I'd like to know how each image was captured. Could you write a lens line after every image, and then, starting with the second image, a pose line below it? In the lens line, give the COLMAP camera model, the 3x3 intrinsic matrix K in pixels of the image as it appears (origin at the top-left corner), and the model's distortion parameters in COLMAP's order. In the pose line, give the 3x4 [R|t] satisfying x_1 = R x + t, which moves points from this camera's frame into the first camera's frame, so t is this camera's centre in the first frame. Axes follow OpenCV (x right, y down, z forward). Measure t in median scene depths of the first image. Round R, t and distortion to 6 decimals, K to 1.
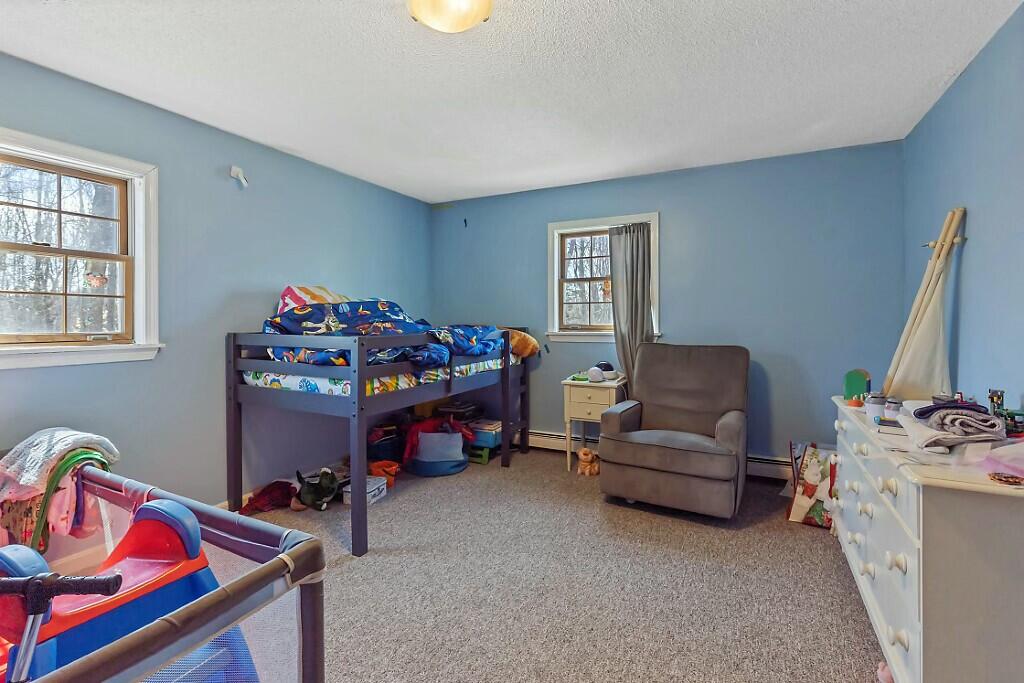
lens RADIAL K [[461.3, 0, 514.1], [0, 461.3, 321.8], [0, 0, 1]] dist [-0.000532, -0.000880]
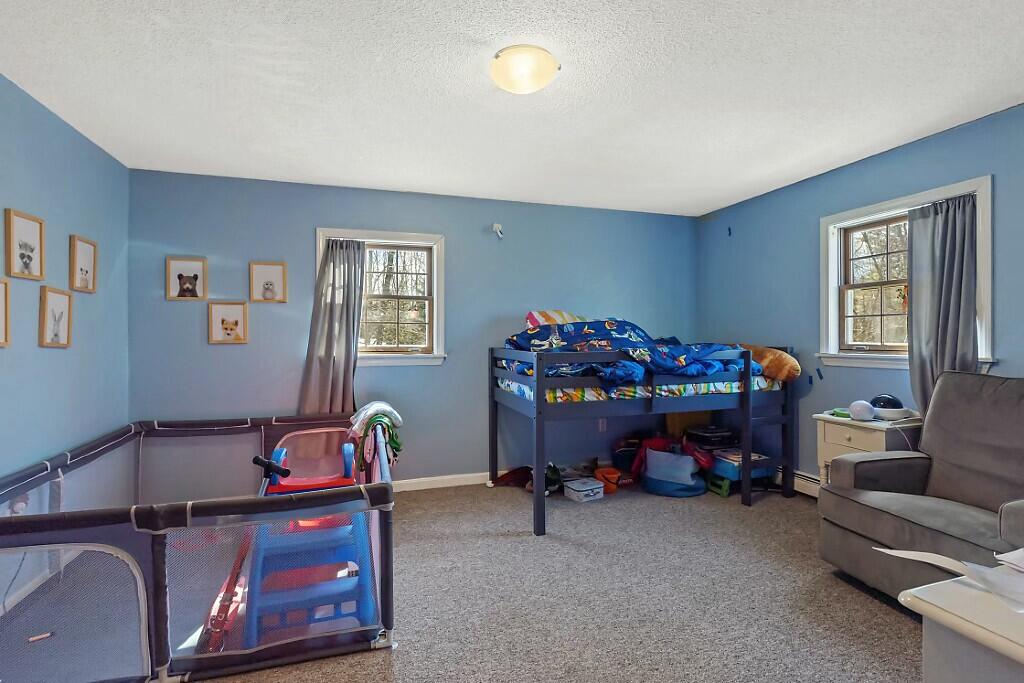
lens RADIAL K [[461.3, 0, 512.9], [0, 461.3, 336.9], [0, 0, 1]] dist [-0.000532, -0.000880]
pose [[0.721444, -0.001538, -0.692471, 0.330641], [-0.001918, 0.999989, -0.004219, -0.002435], [0.692471, 0.004372, 0.721433, 0.064732]]
